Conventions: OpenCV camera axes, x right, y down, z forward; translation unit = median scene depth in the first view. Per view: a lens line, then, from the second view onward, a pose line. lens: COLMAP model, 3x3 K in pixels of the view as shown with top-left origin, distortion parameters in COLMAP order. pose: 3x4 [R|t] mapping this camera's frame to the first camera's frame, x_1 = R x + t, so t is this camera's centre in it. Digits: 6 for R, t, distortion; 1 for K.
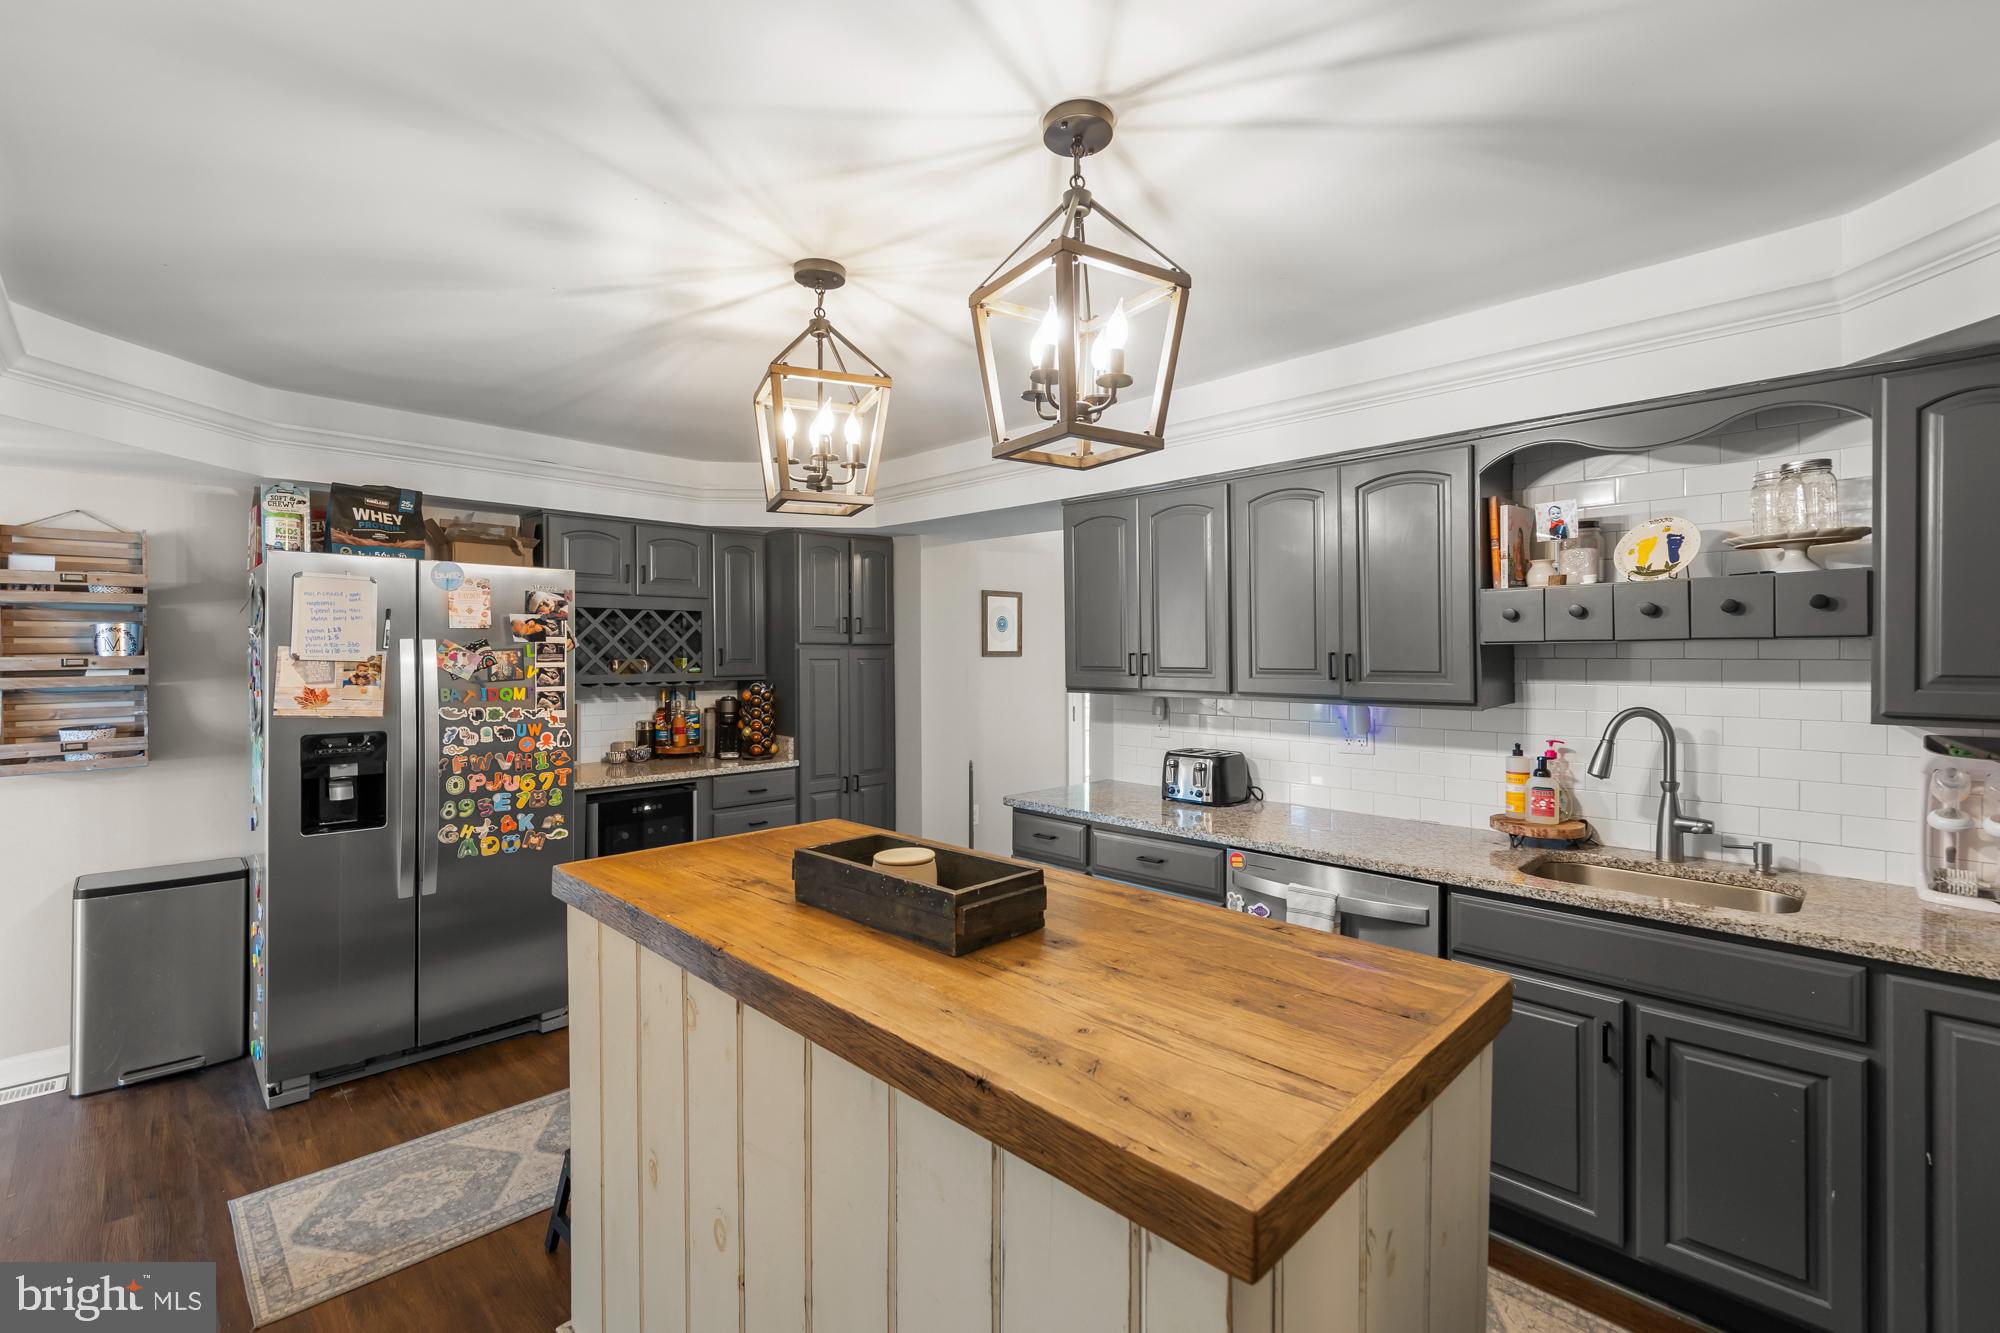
lens RADIAL K [[868.0, 0, 1041.1], [0, 868.0, 661.7], [0, 0, 1]] dist [0.002588, 0.000167]
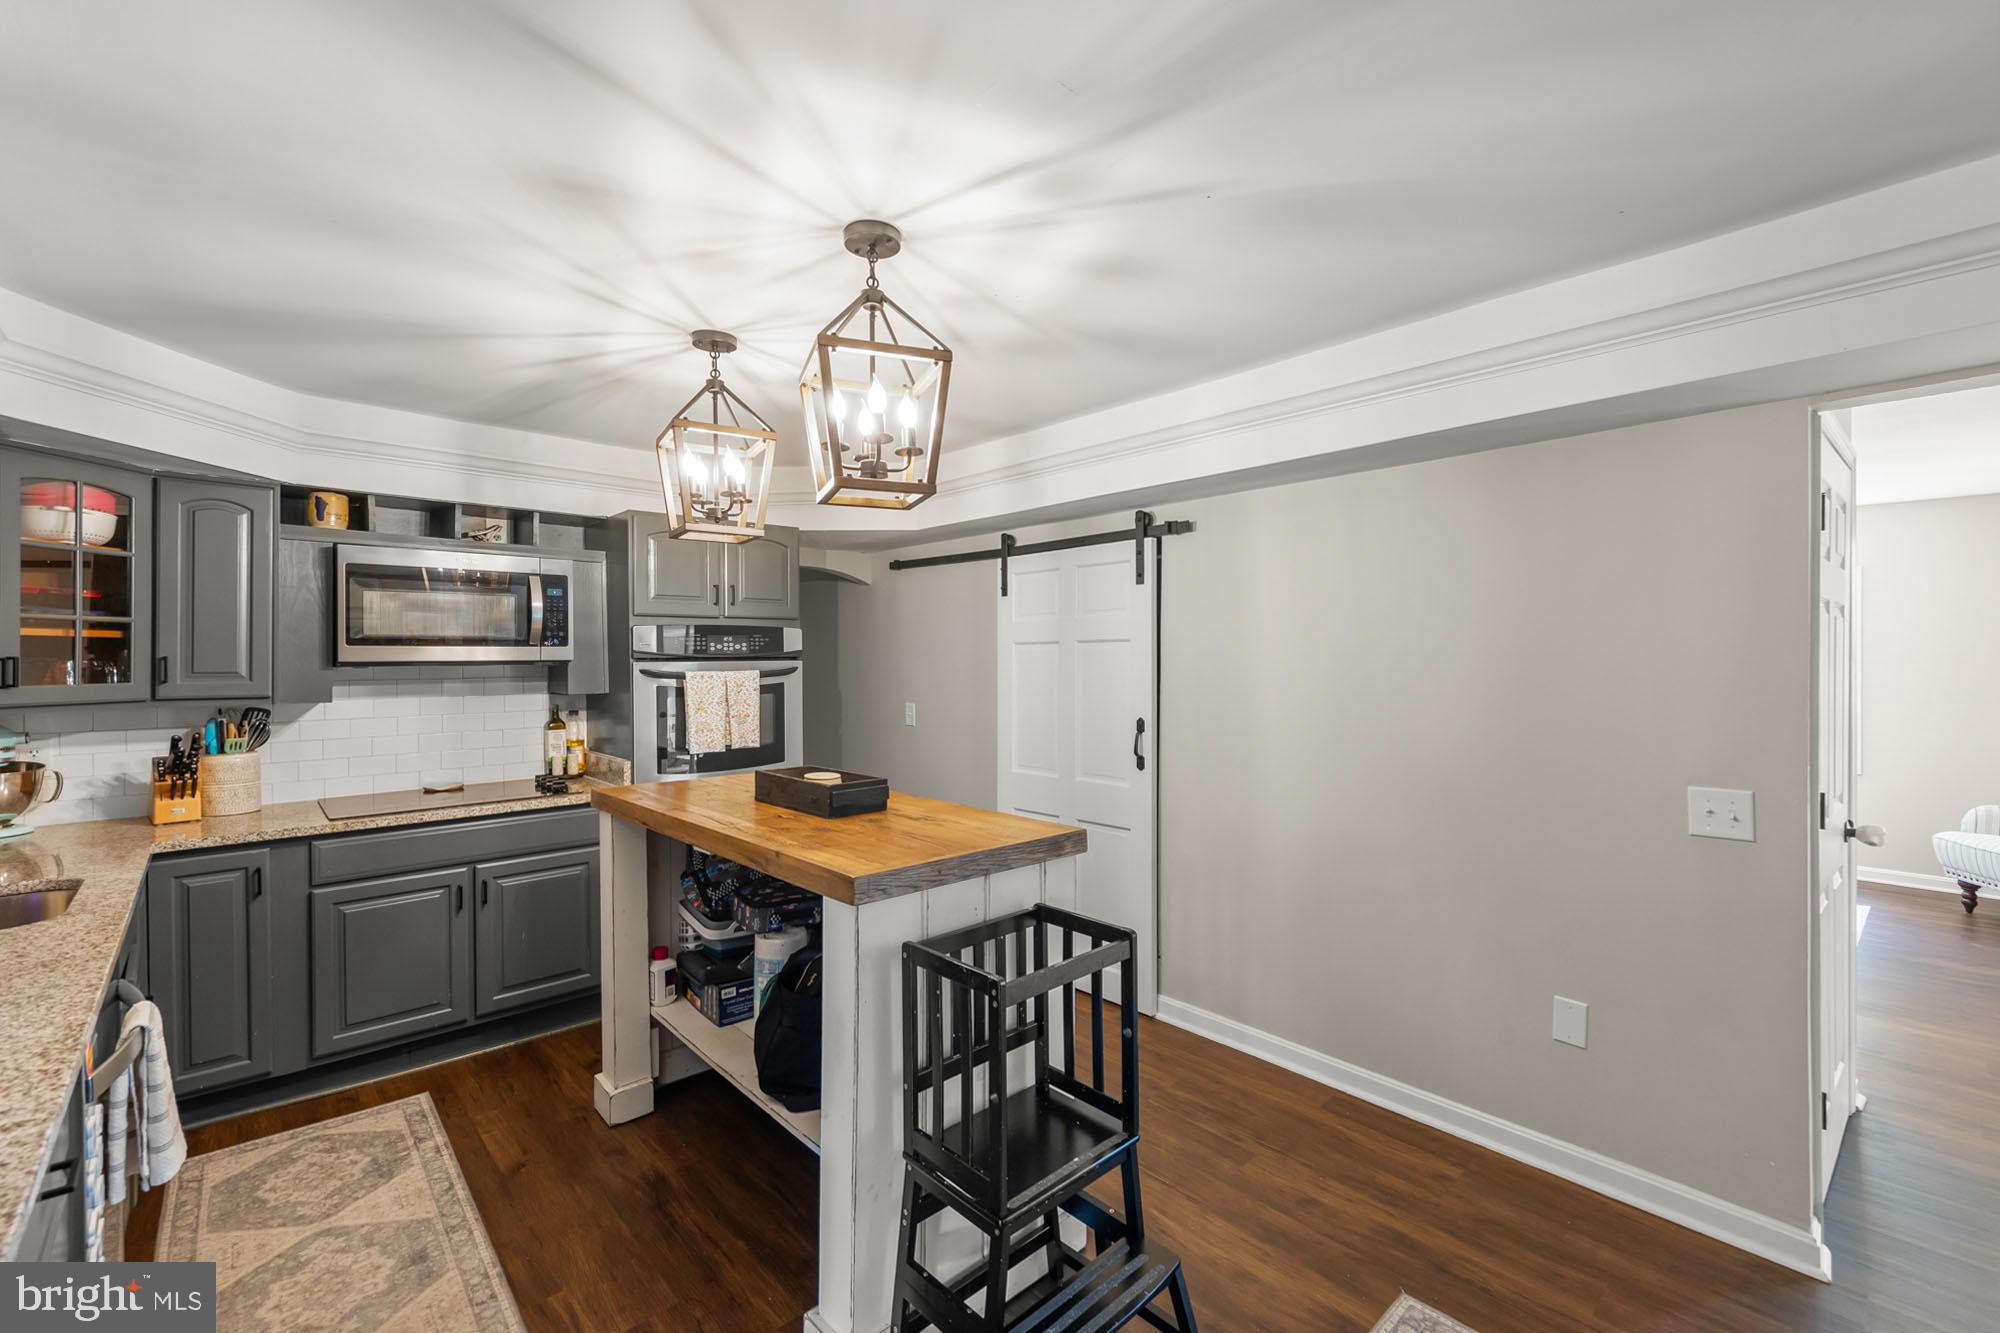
lens RADIAL K [[868.0, 0, 1041.1], [0, 868.0, 661.7], [0, 0, 1]] dist [0.002588, 0.000167]
pose [[-0.999728, 0.001459, 0.023282, -0.283468], [0.001842, 0.999863, 0.016451, -0.012199], [-0.023255, 0.016489, -0.999594, 1.195737]]
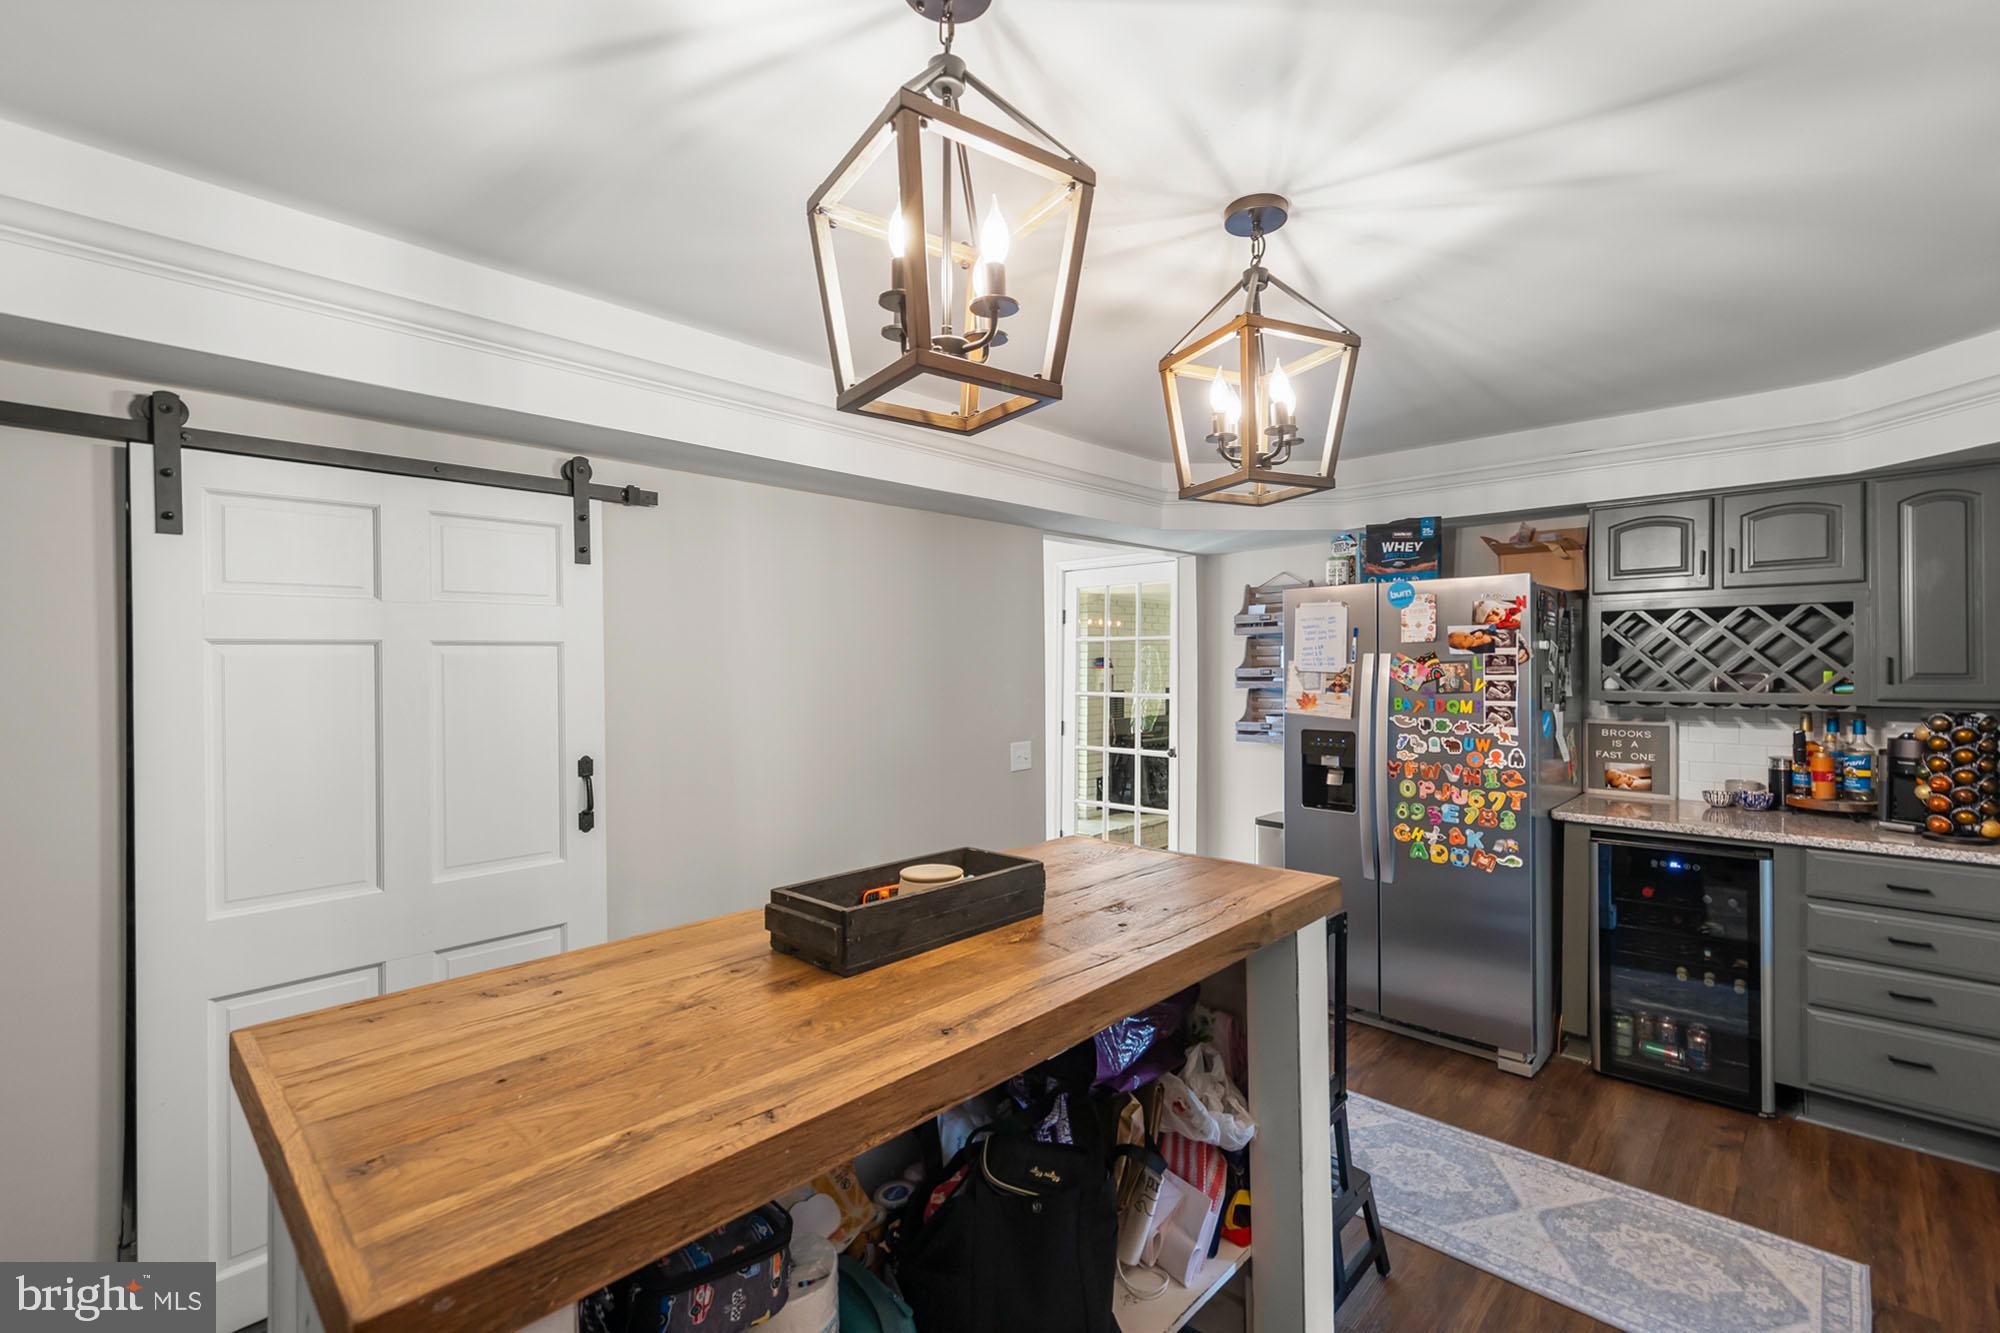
lens RADIAL K [[841.6, 0, 996.7], [0, 841.6, 662.1], [0, 0, 1]] dist [0.002436, 0.000378]
pose [[0.011345, -0.004725, -0.999924, 0.349788], [-0.007684, 0.999959, -0.004812, -0.004971], [0.999906, 0.007738, 0.011309, 0.462424]]
